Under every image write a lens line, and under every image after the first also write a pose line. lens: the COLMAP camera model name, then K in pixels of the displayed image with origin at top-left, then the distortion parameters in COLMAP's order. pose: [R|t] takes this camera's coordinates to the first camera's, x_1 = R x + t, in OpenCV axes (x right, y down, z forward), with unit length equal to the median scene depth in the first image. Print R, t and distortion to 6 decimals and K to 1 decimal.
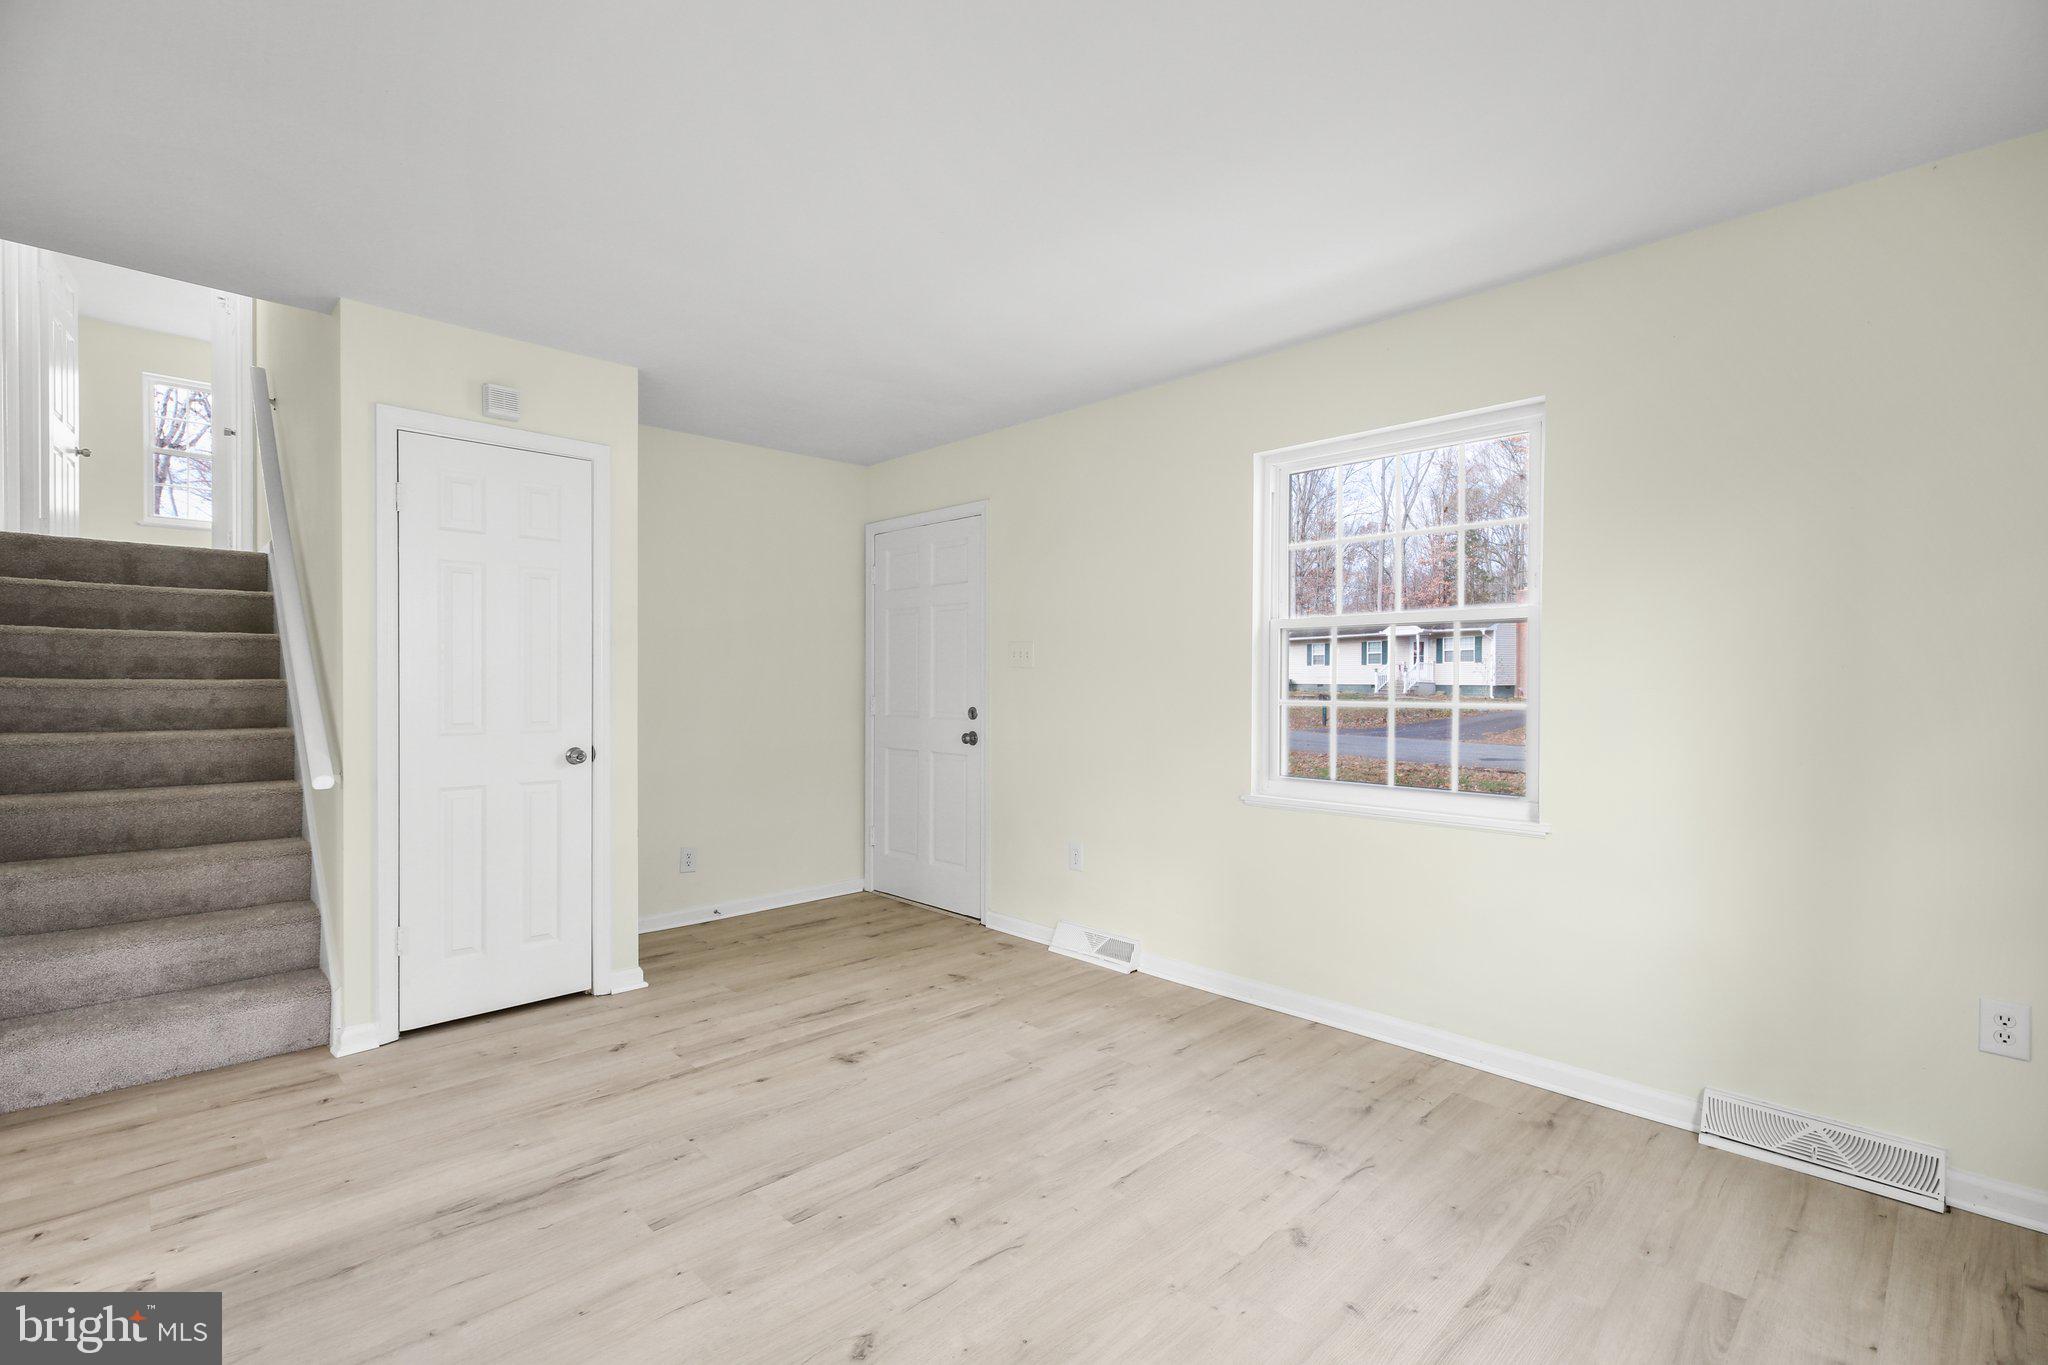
lens RADIAL K [[922.4, 0, 1031.6], [0, 922.4, 691.6], [0, 0, 1]] dist [0.015568, -0.003731]
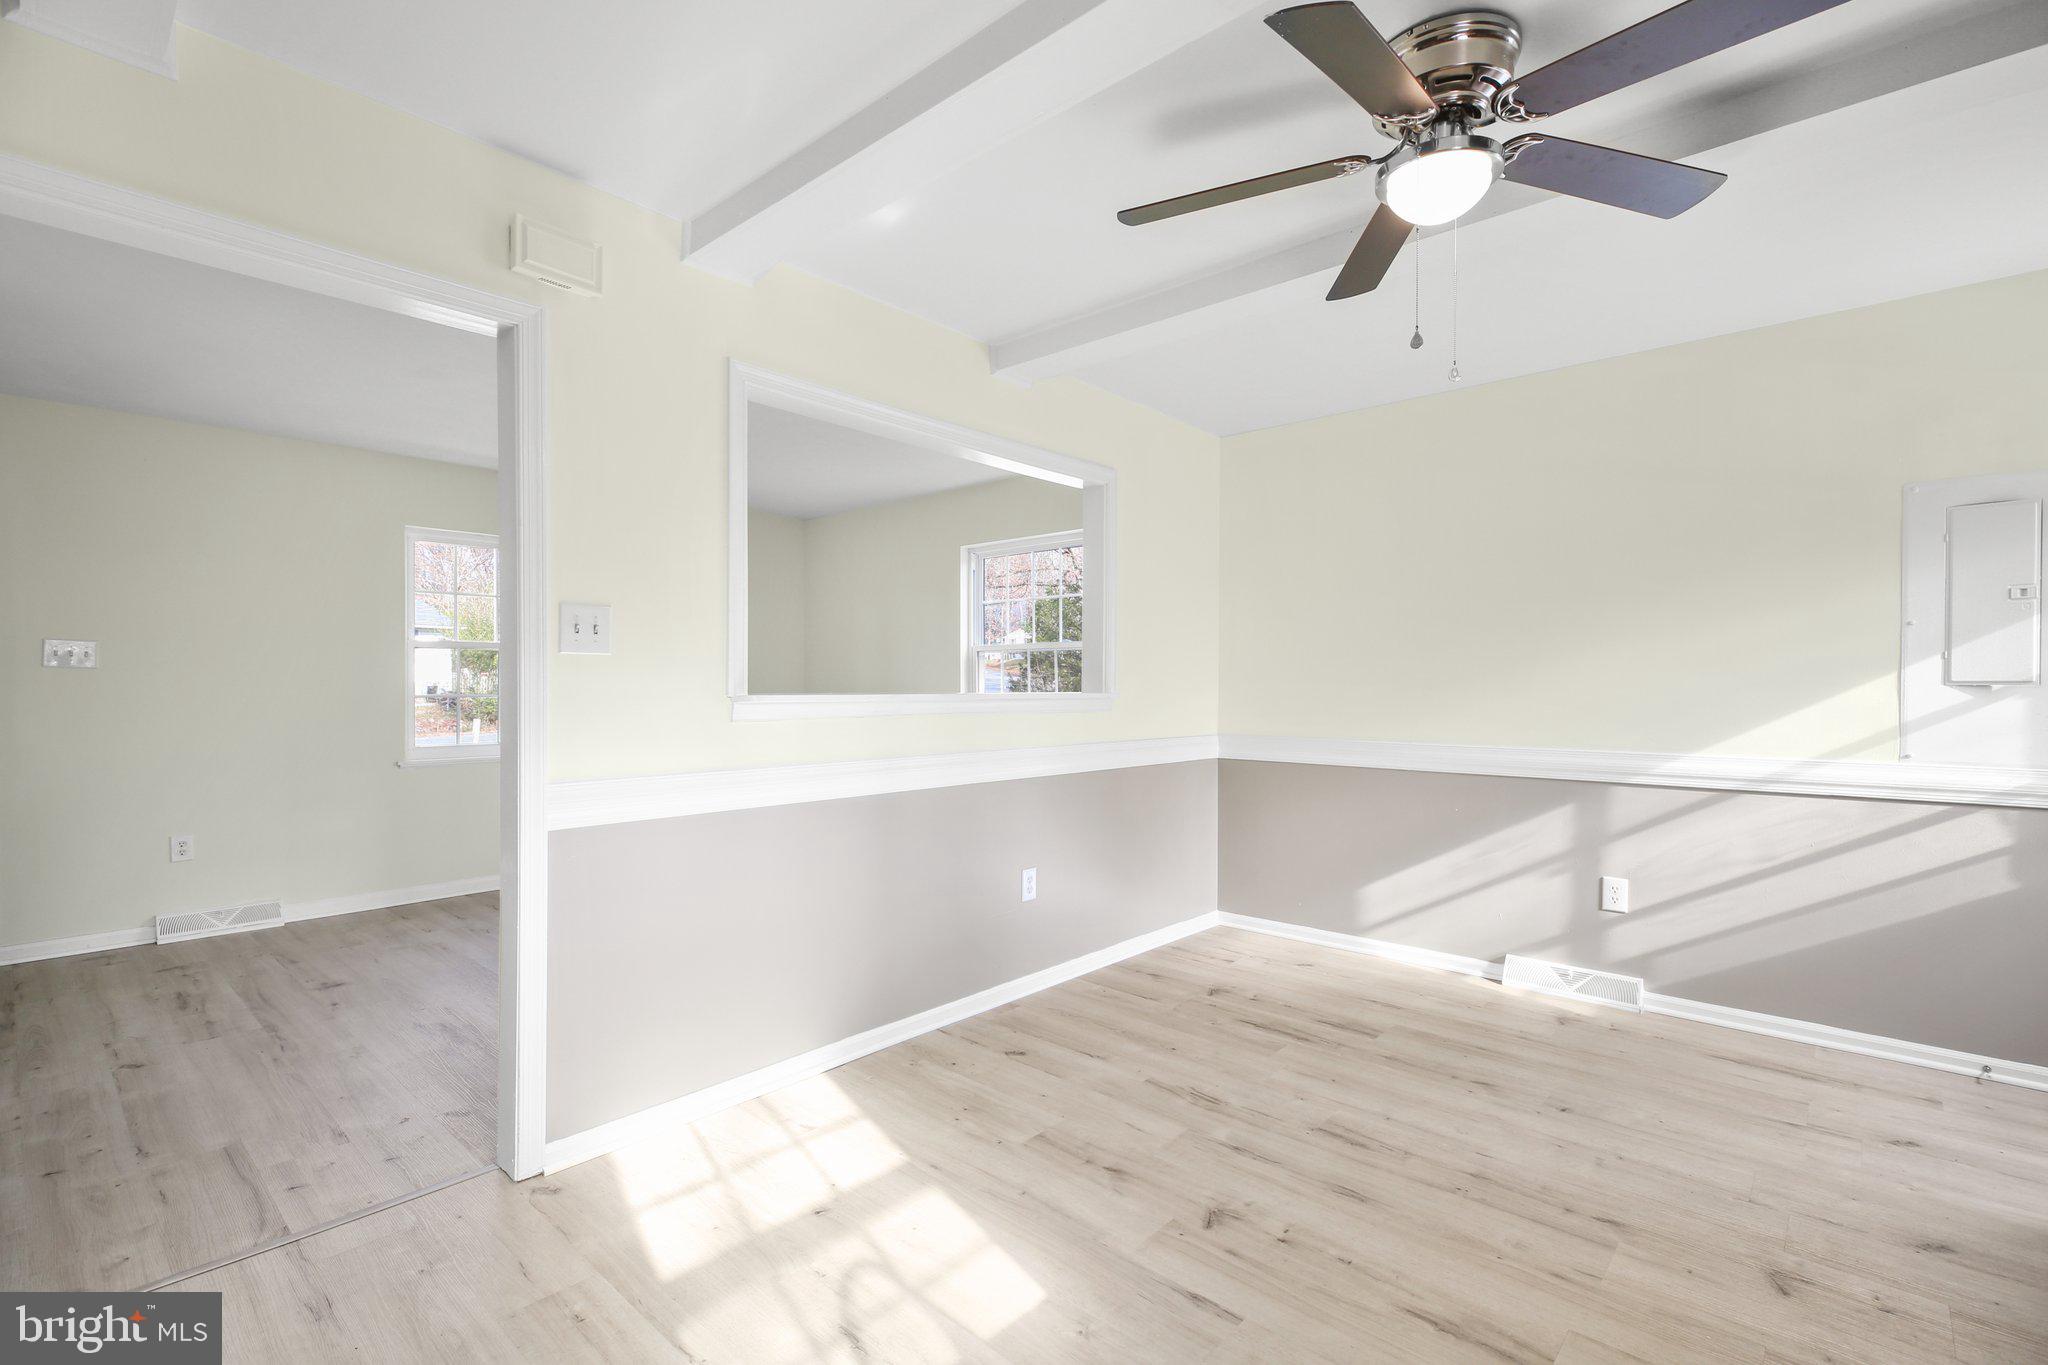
lens RADIAL K [[922.4, 0, 1028.0], [0, 922.4, 681.9], [0, 0, 1]] dist [0.015568, -0.003731]
pose [[-0.050417, -0.001216, 0.998728, -1.514405], [0.011175, 0.999936, 0.001782, -0.000925], [-0.998666, 0.011250, -0.050400, 0.133406]]
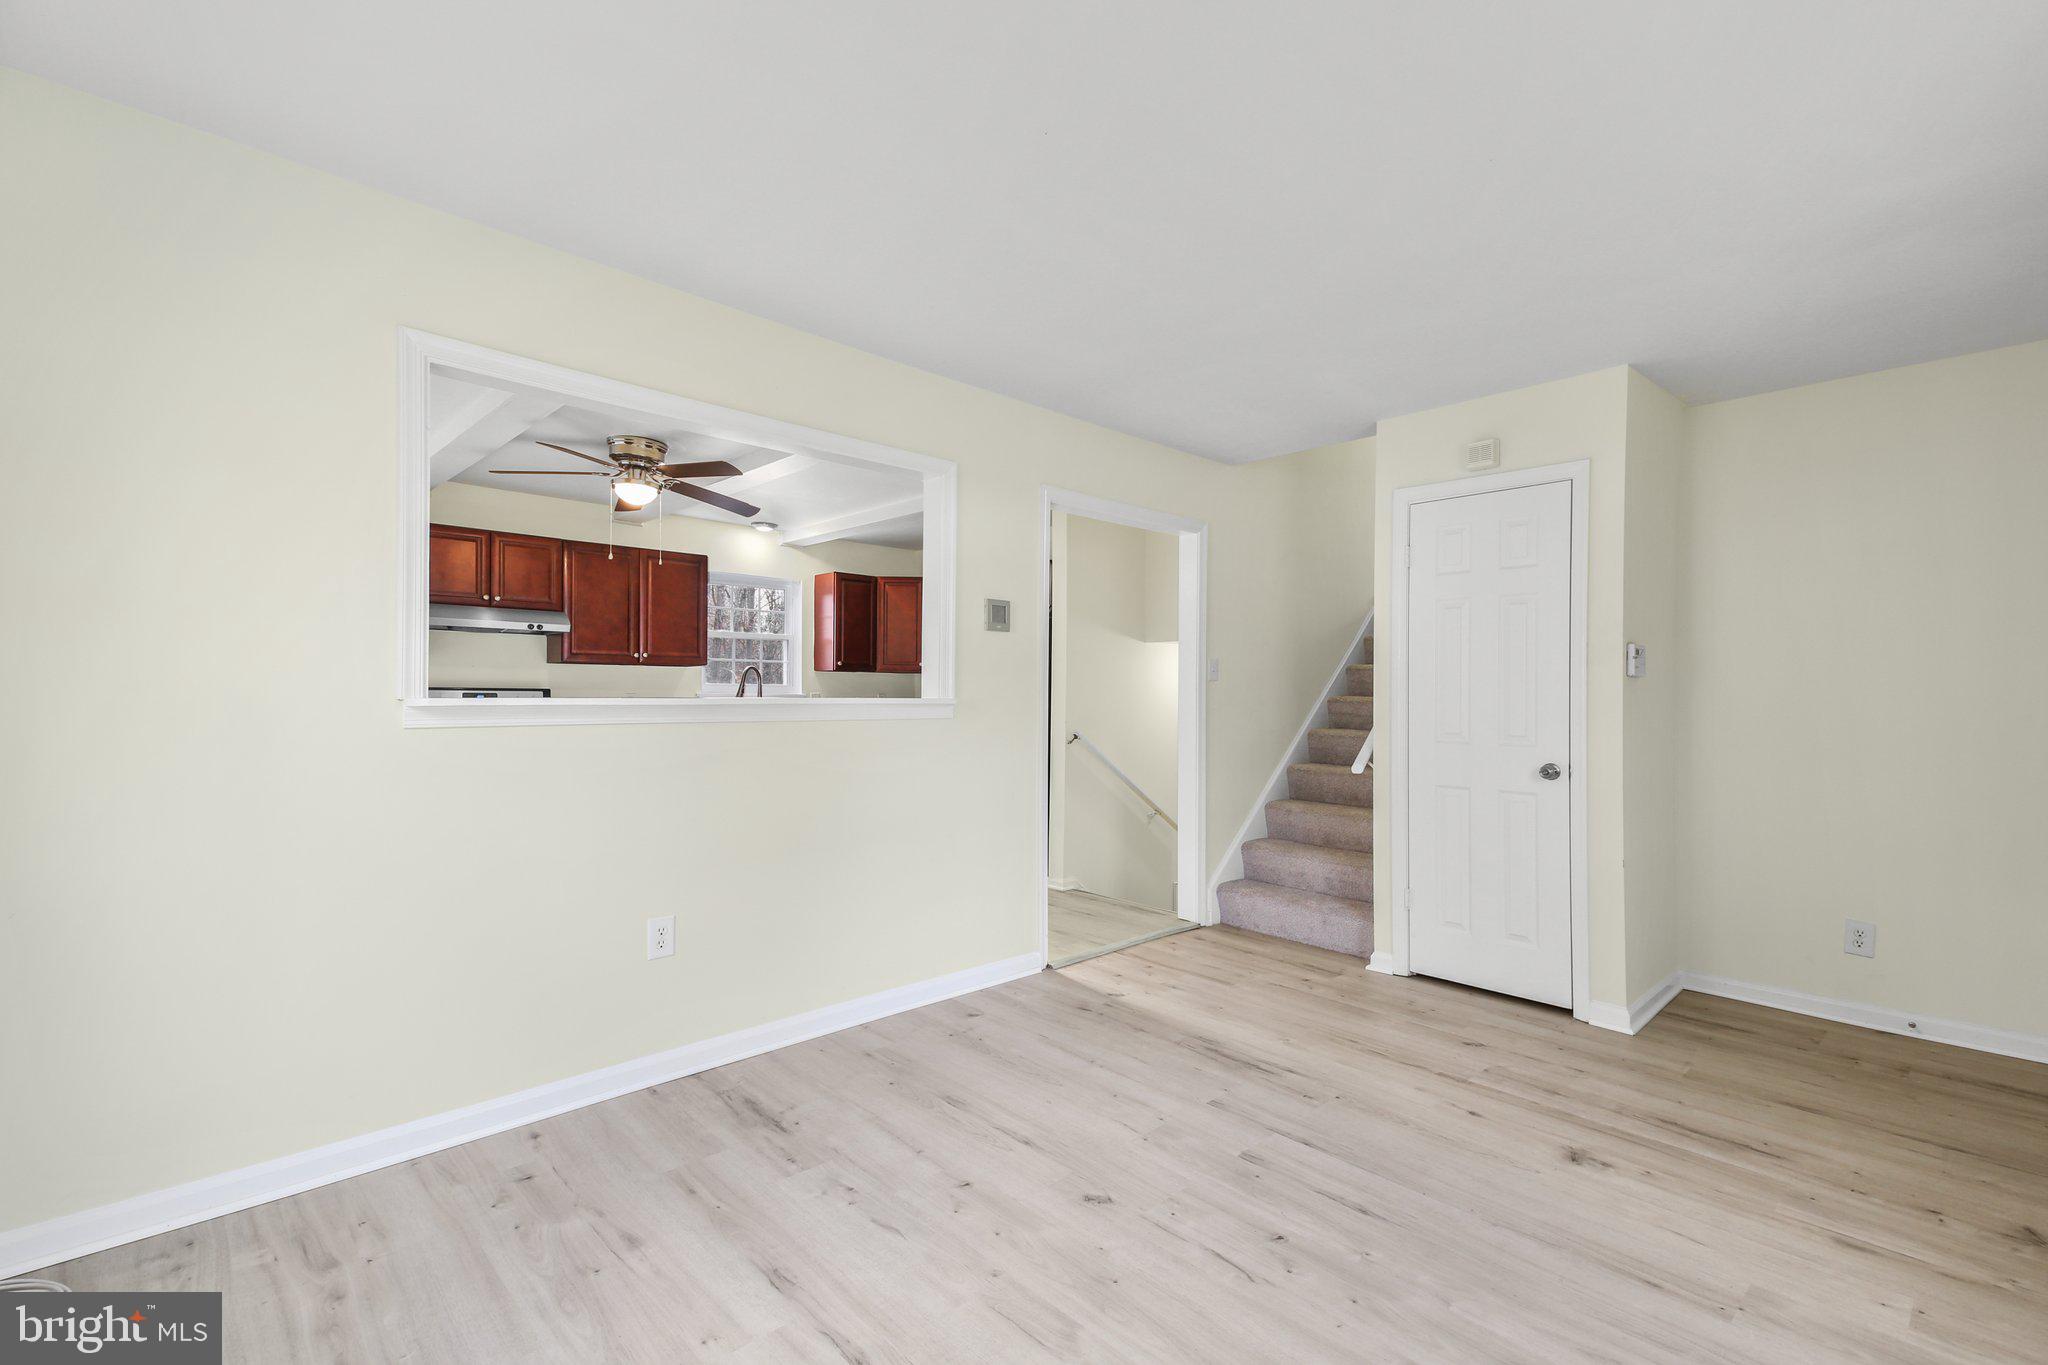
lens RADIAL K [[922.4, 0, 1021.2], [0, 922.4, 680.3], [0, 0, 1]] dist [0.015568, -0.003731]
pose [[-0.030627, -0.016936, -0.999387, 0.661294], [-0.025395, 0.999547, -0.016160, 0.000564], [0.999208, 0.024885, -0.031043, 0.532678]]
